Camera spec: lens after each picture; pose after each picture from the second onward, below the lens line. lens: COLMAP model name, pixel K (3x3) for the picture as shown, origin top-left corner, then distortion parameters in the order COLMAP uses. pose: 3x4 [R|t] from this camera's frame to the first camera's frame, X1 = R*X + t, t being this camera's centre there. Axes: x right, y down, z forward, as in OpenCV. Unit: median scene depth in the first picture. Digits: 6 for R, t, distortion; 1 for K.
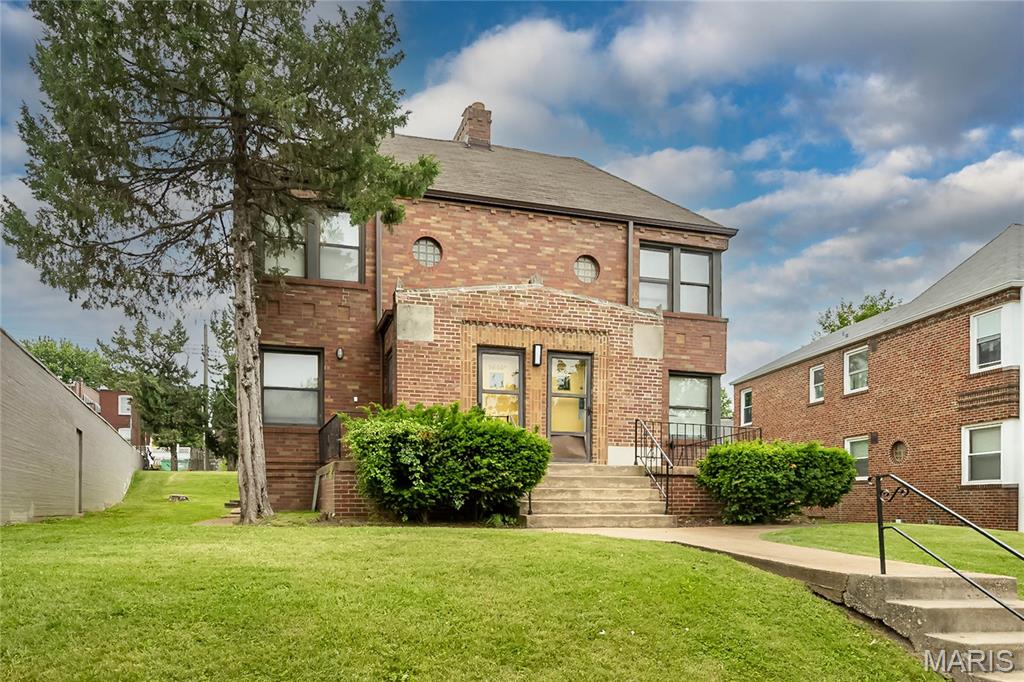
lens RADIAL K [[557.5, 0, 415.8], [0, 557.5, 465.8], [0, 0, 1]] dist [0.000589, 0.000313]
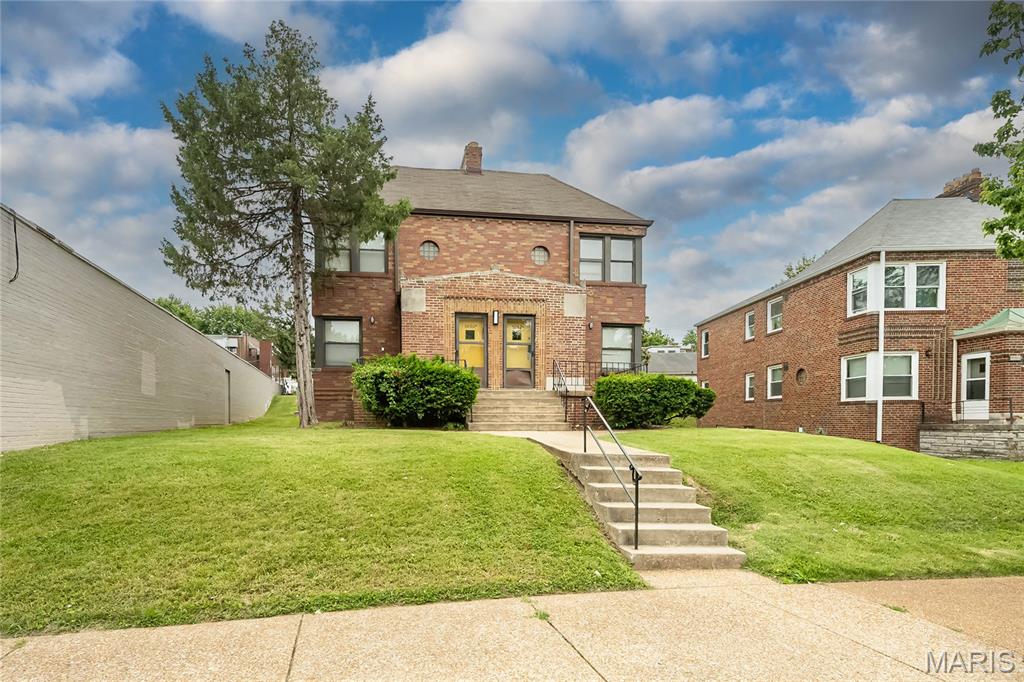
lens RADIAL K [[411.0, 0, 429.1], [0, 411.0, 394.5], [0, 0, 1]] dist [0.001239, -0.000024]
pose [[0.992381, -0.009513, -0.122836, 0.156268], [0.010896, 0.999885, 0.010587, -0.003638], [0.122721, -0.011844, 0.992371, -0.116487]]
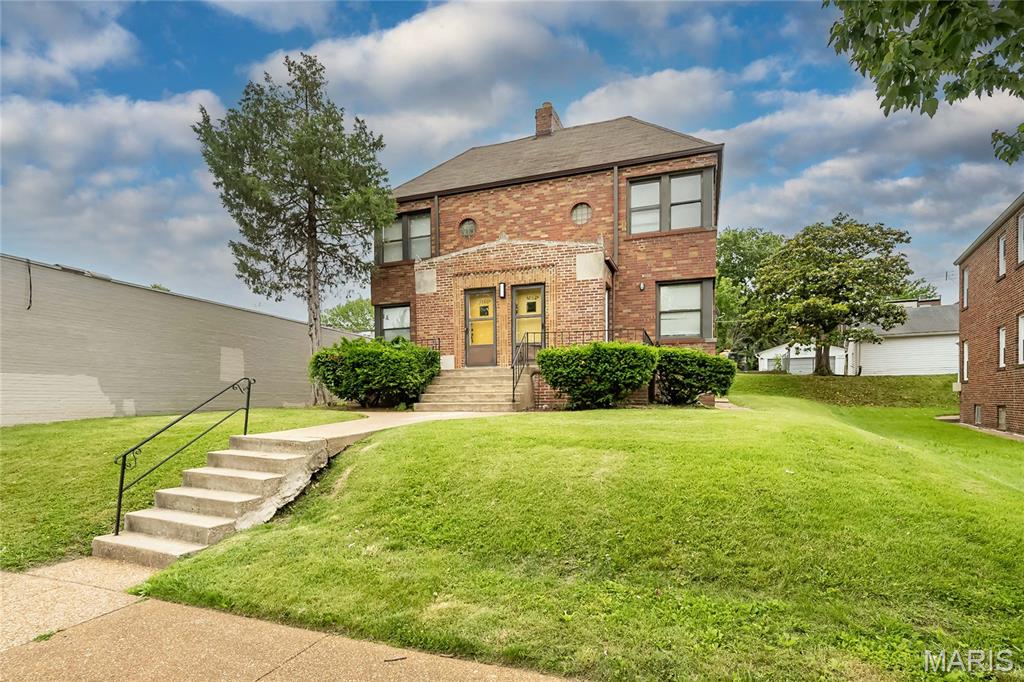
lens RADIAL K [[412.9, 0, 526.3], [0, 412.9, 375.2], [0, 0, 1]] dist [0.000491, 0.000087]
pose [[0.871306, -0.036597, -0.489374, 0.697711], [0.044216, 0.999014, 0.004015, 0.013337], [0.488744, -0.025136, 0.872065, 0.099852]]
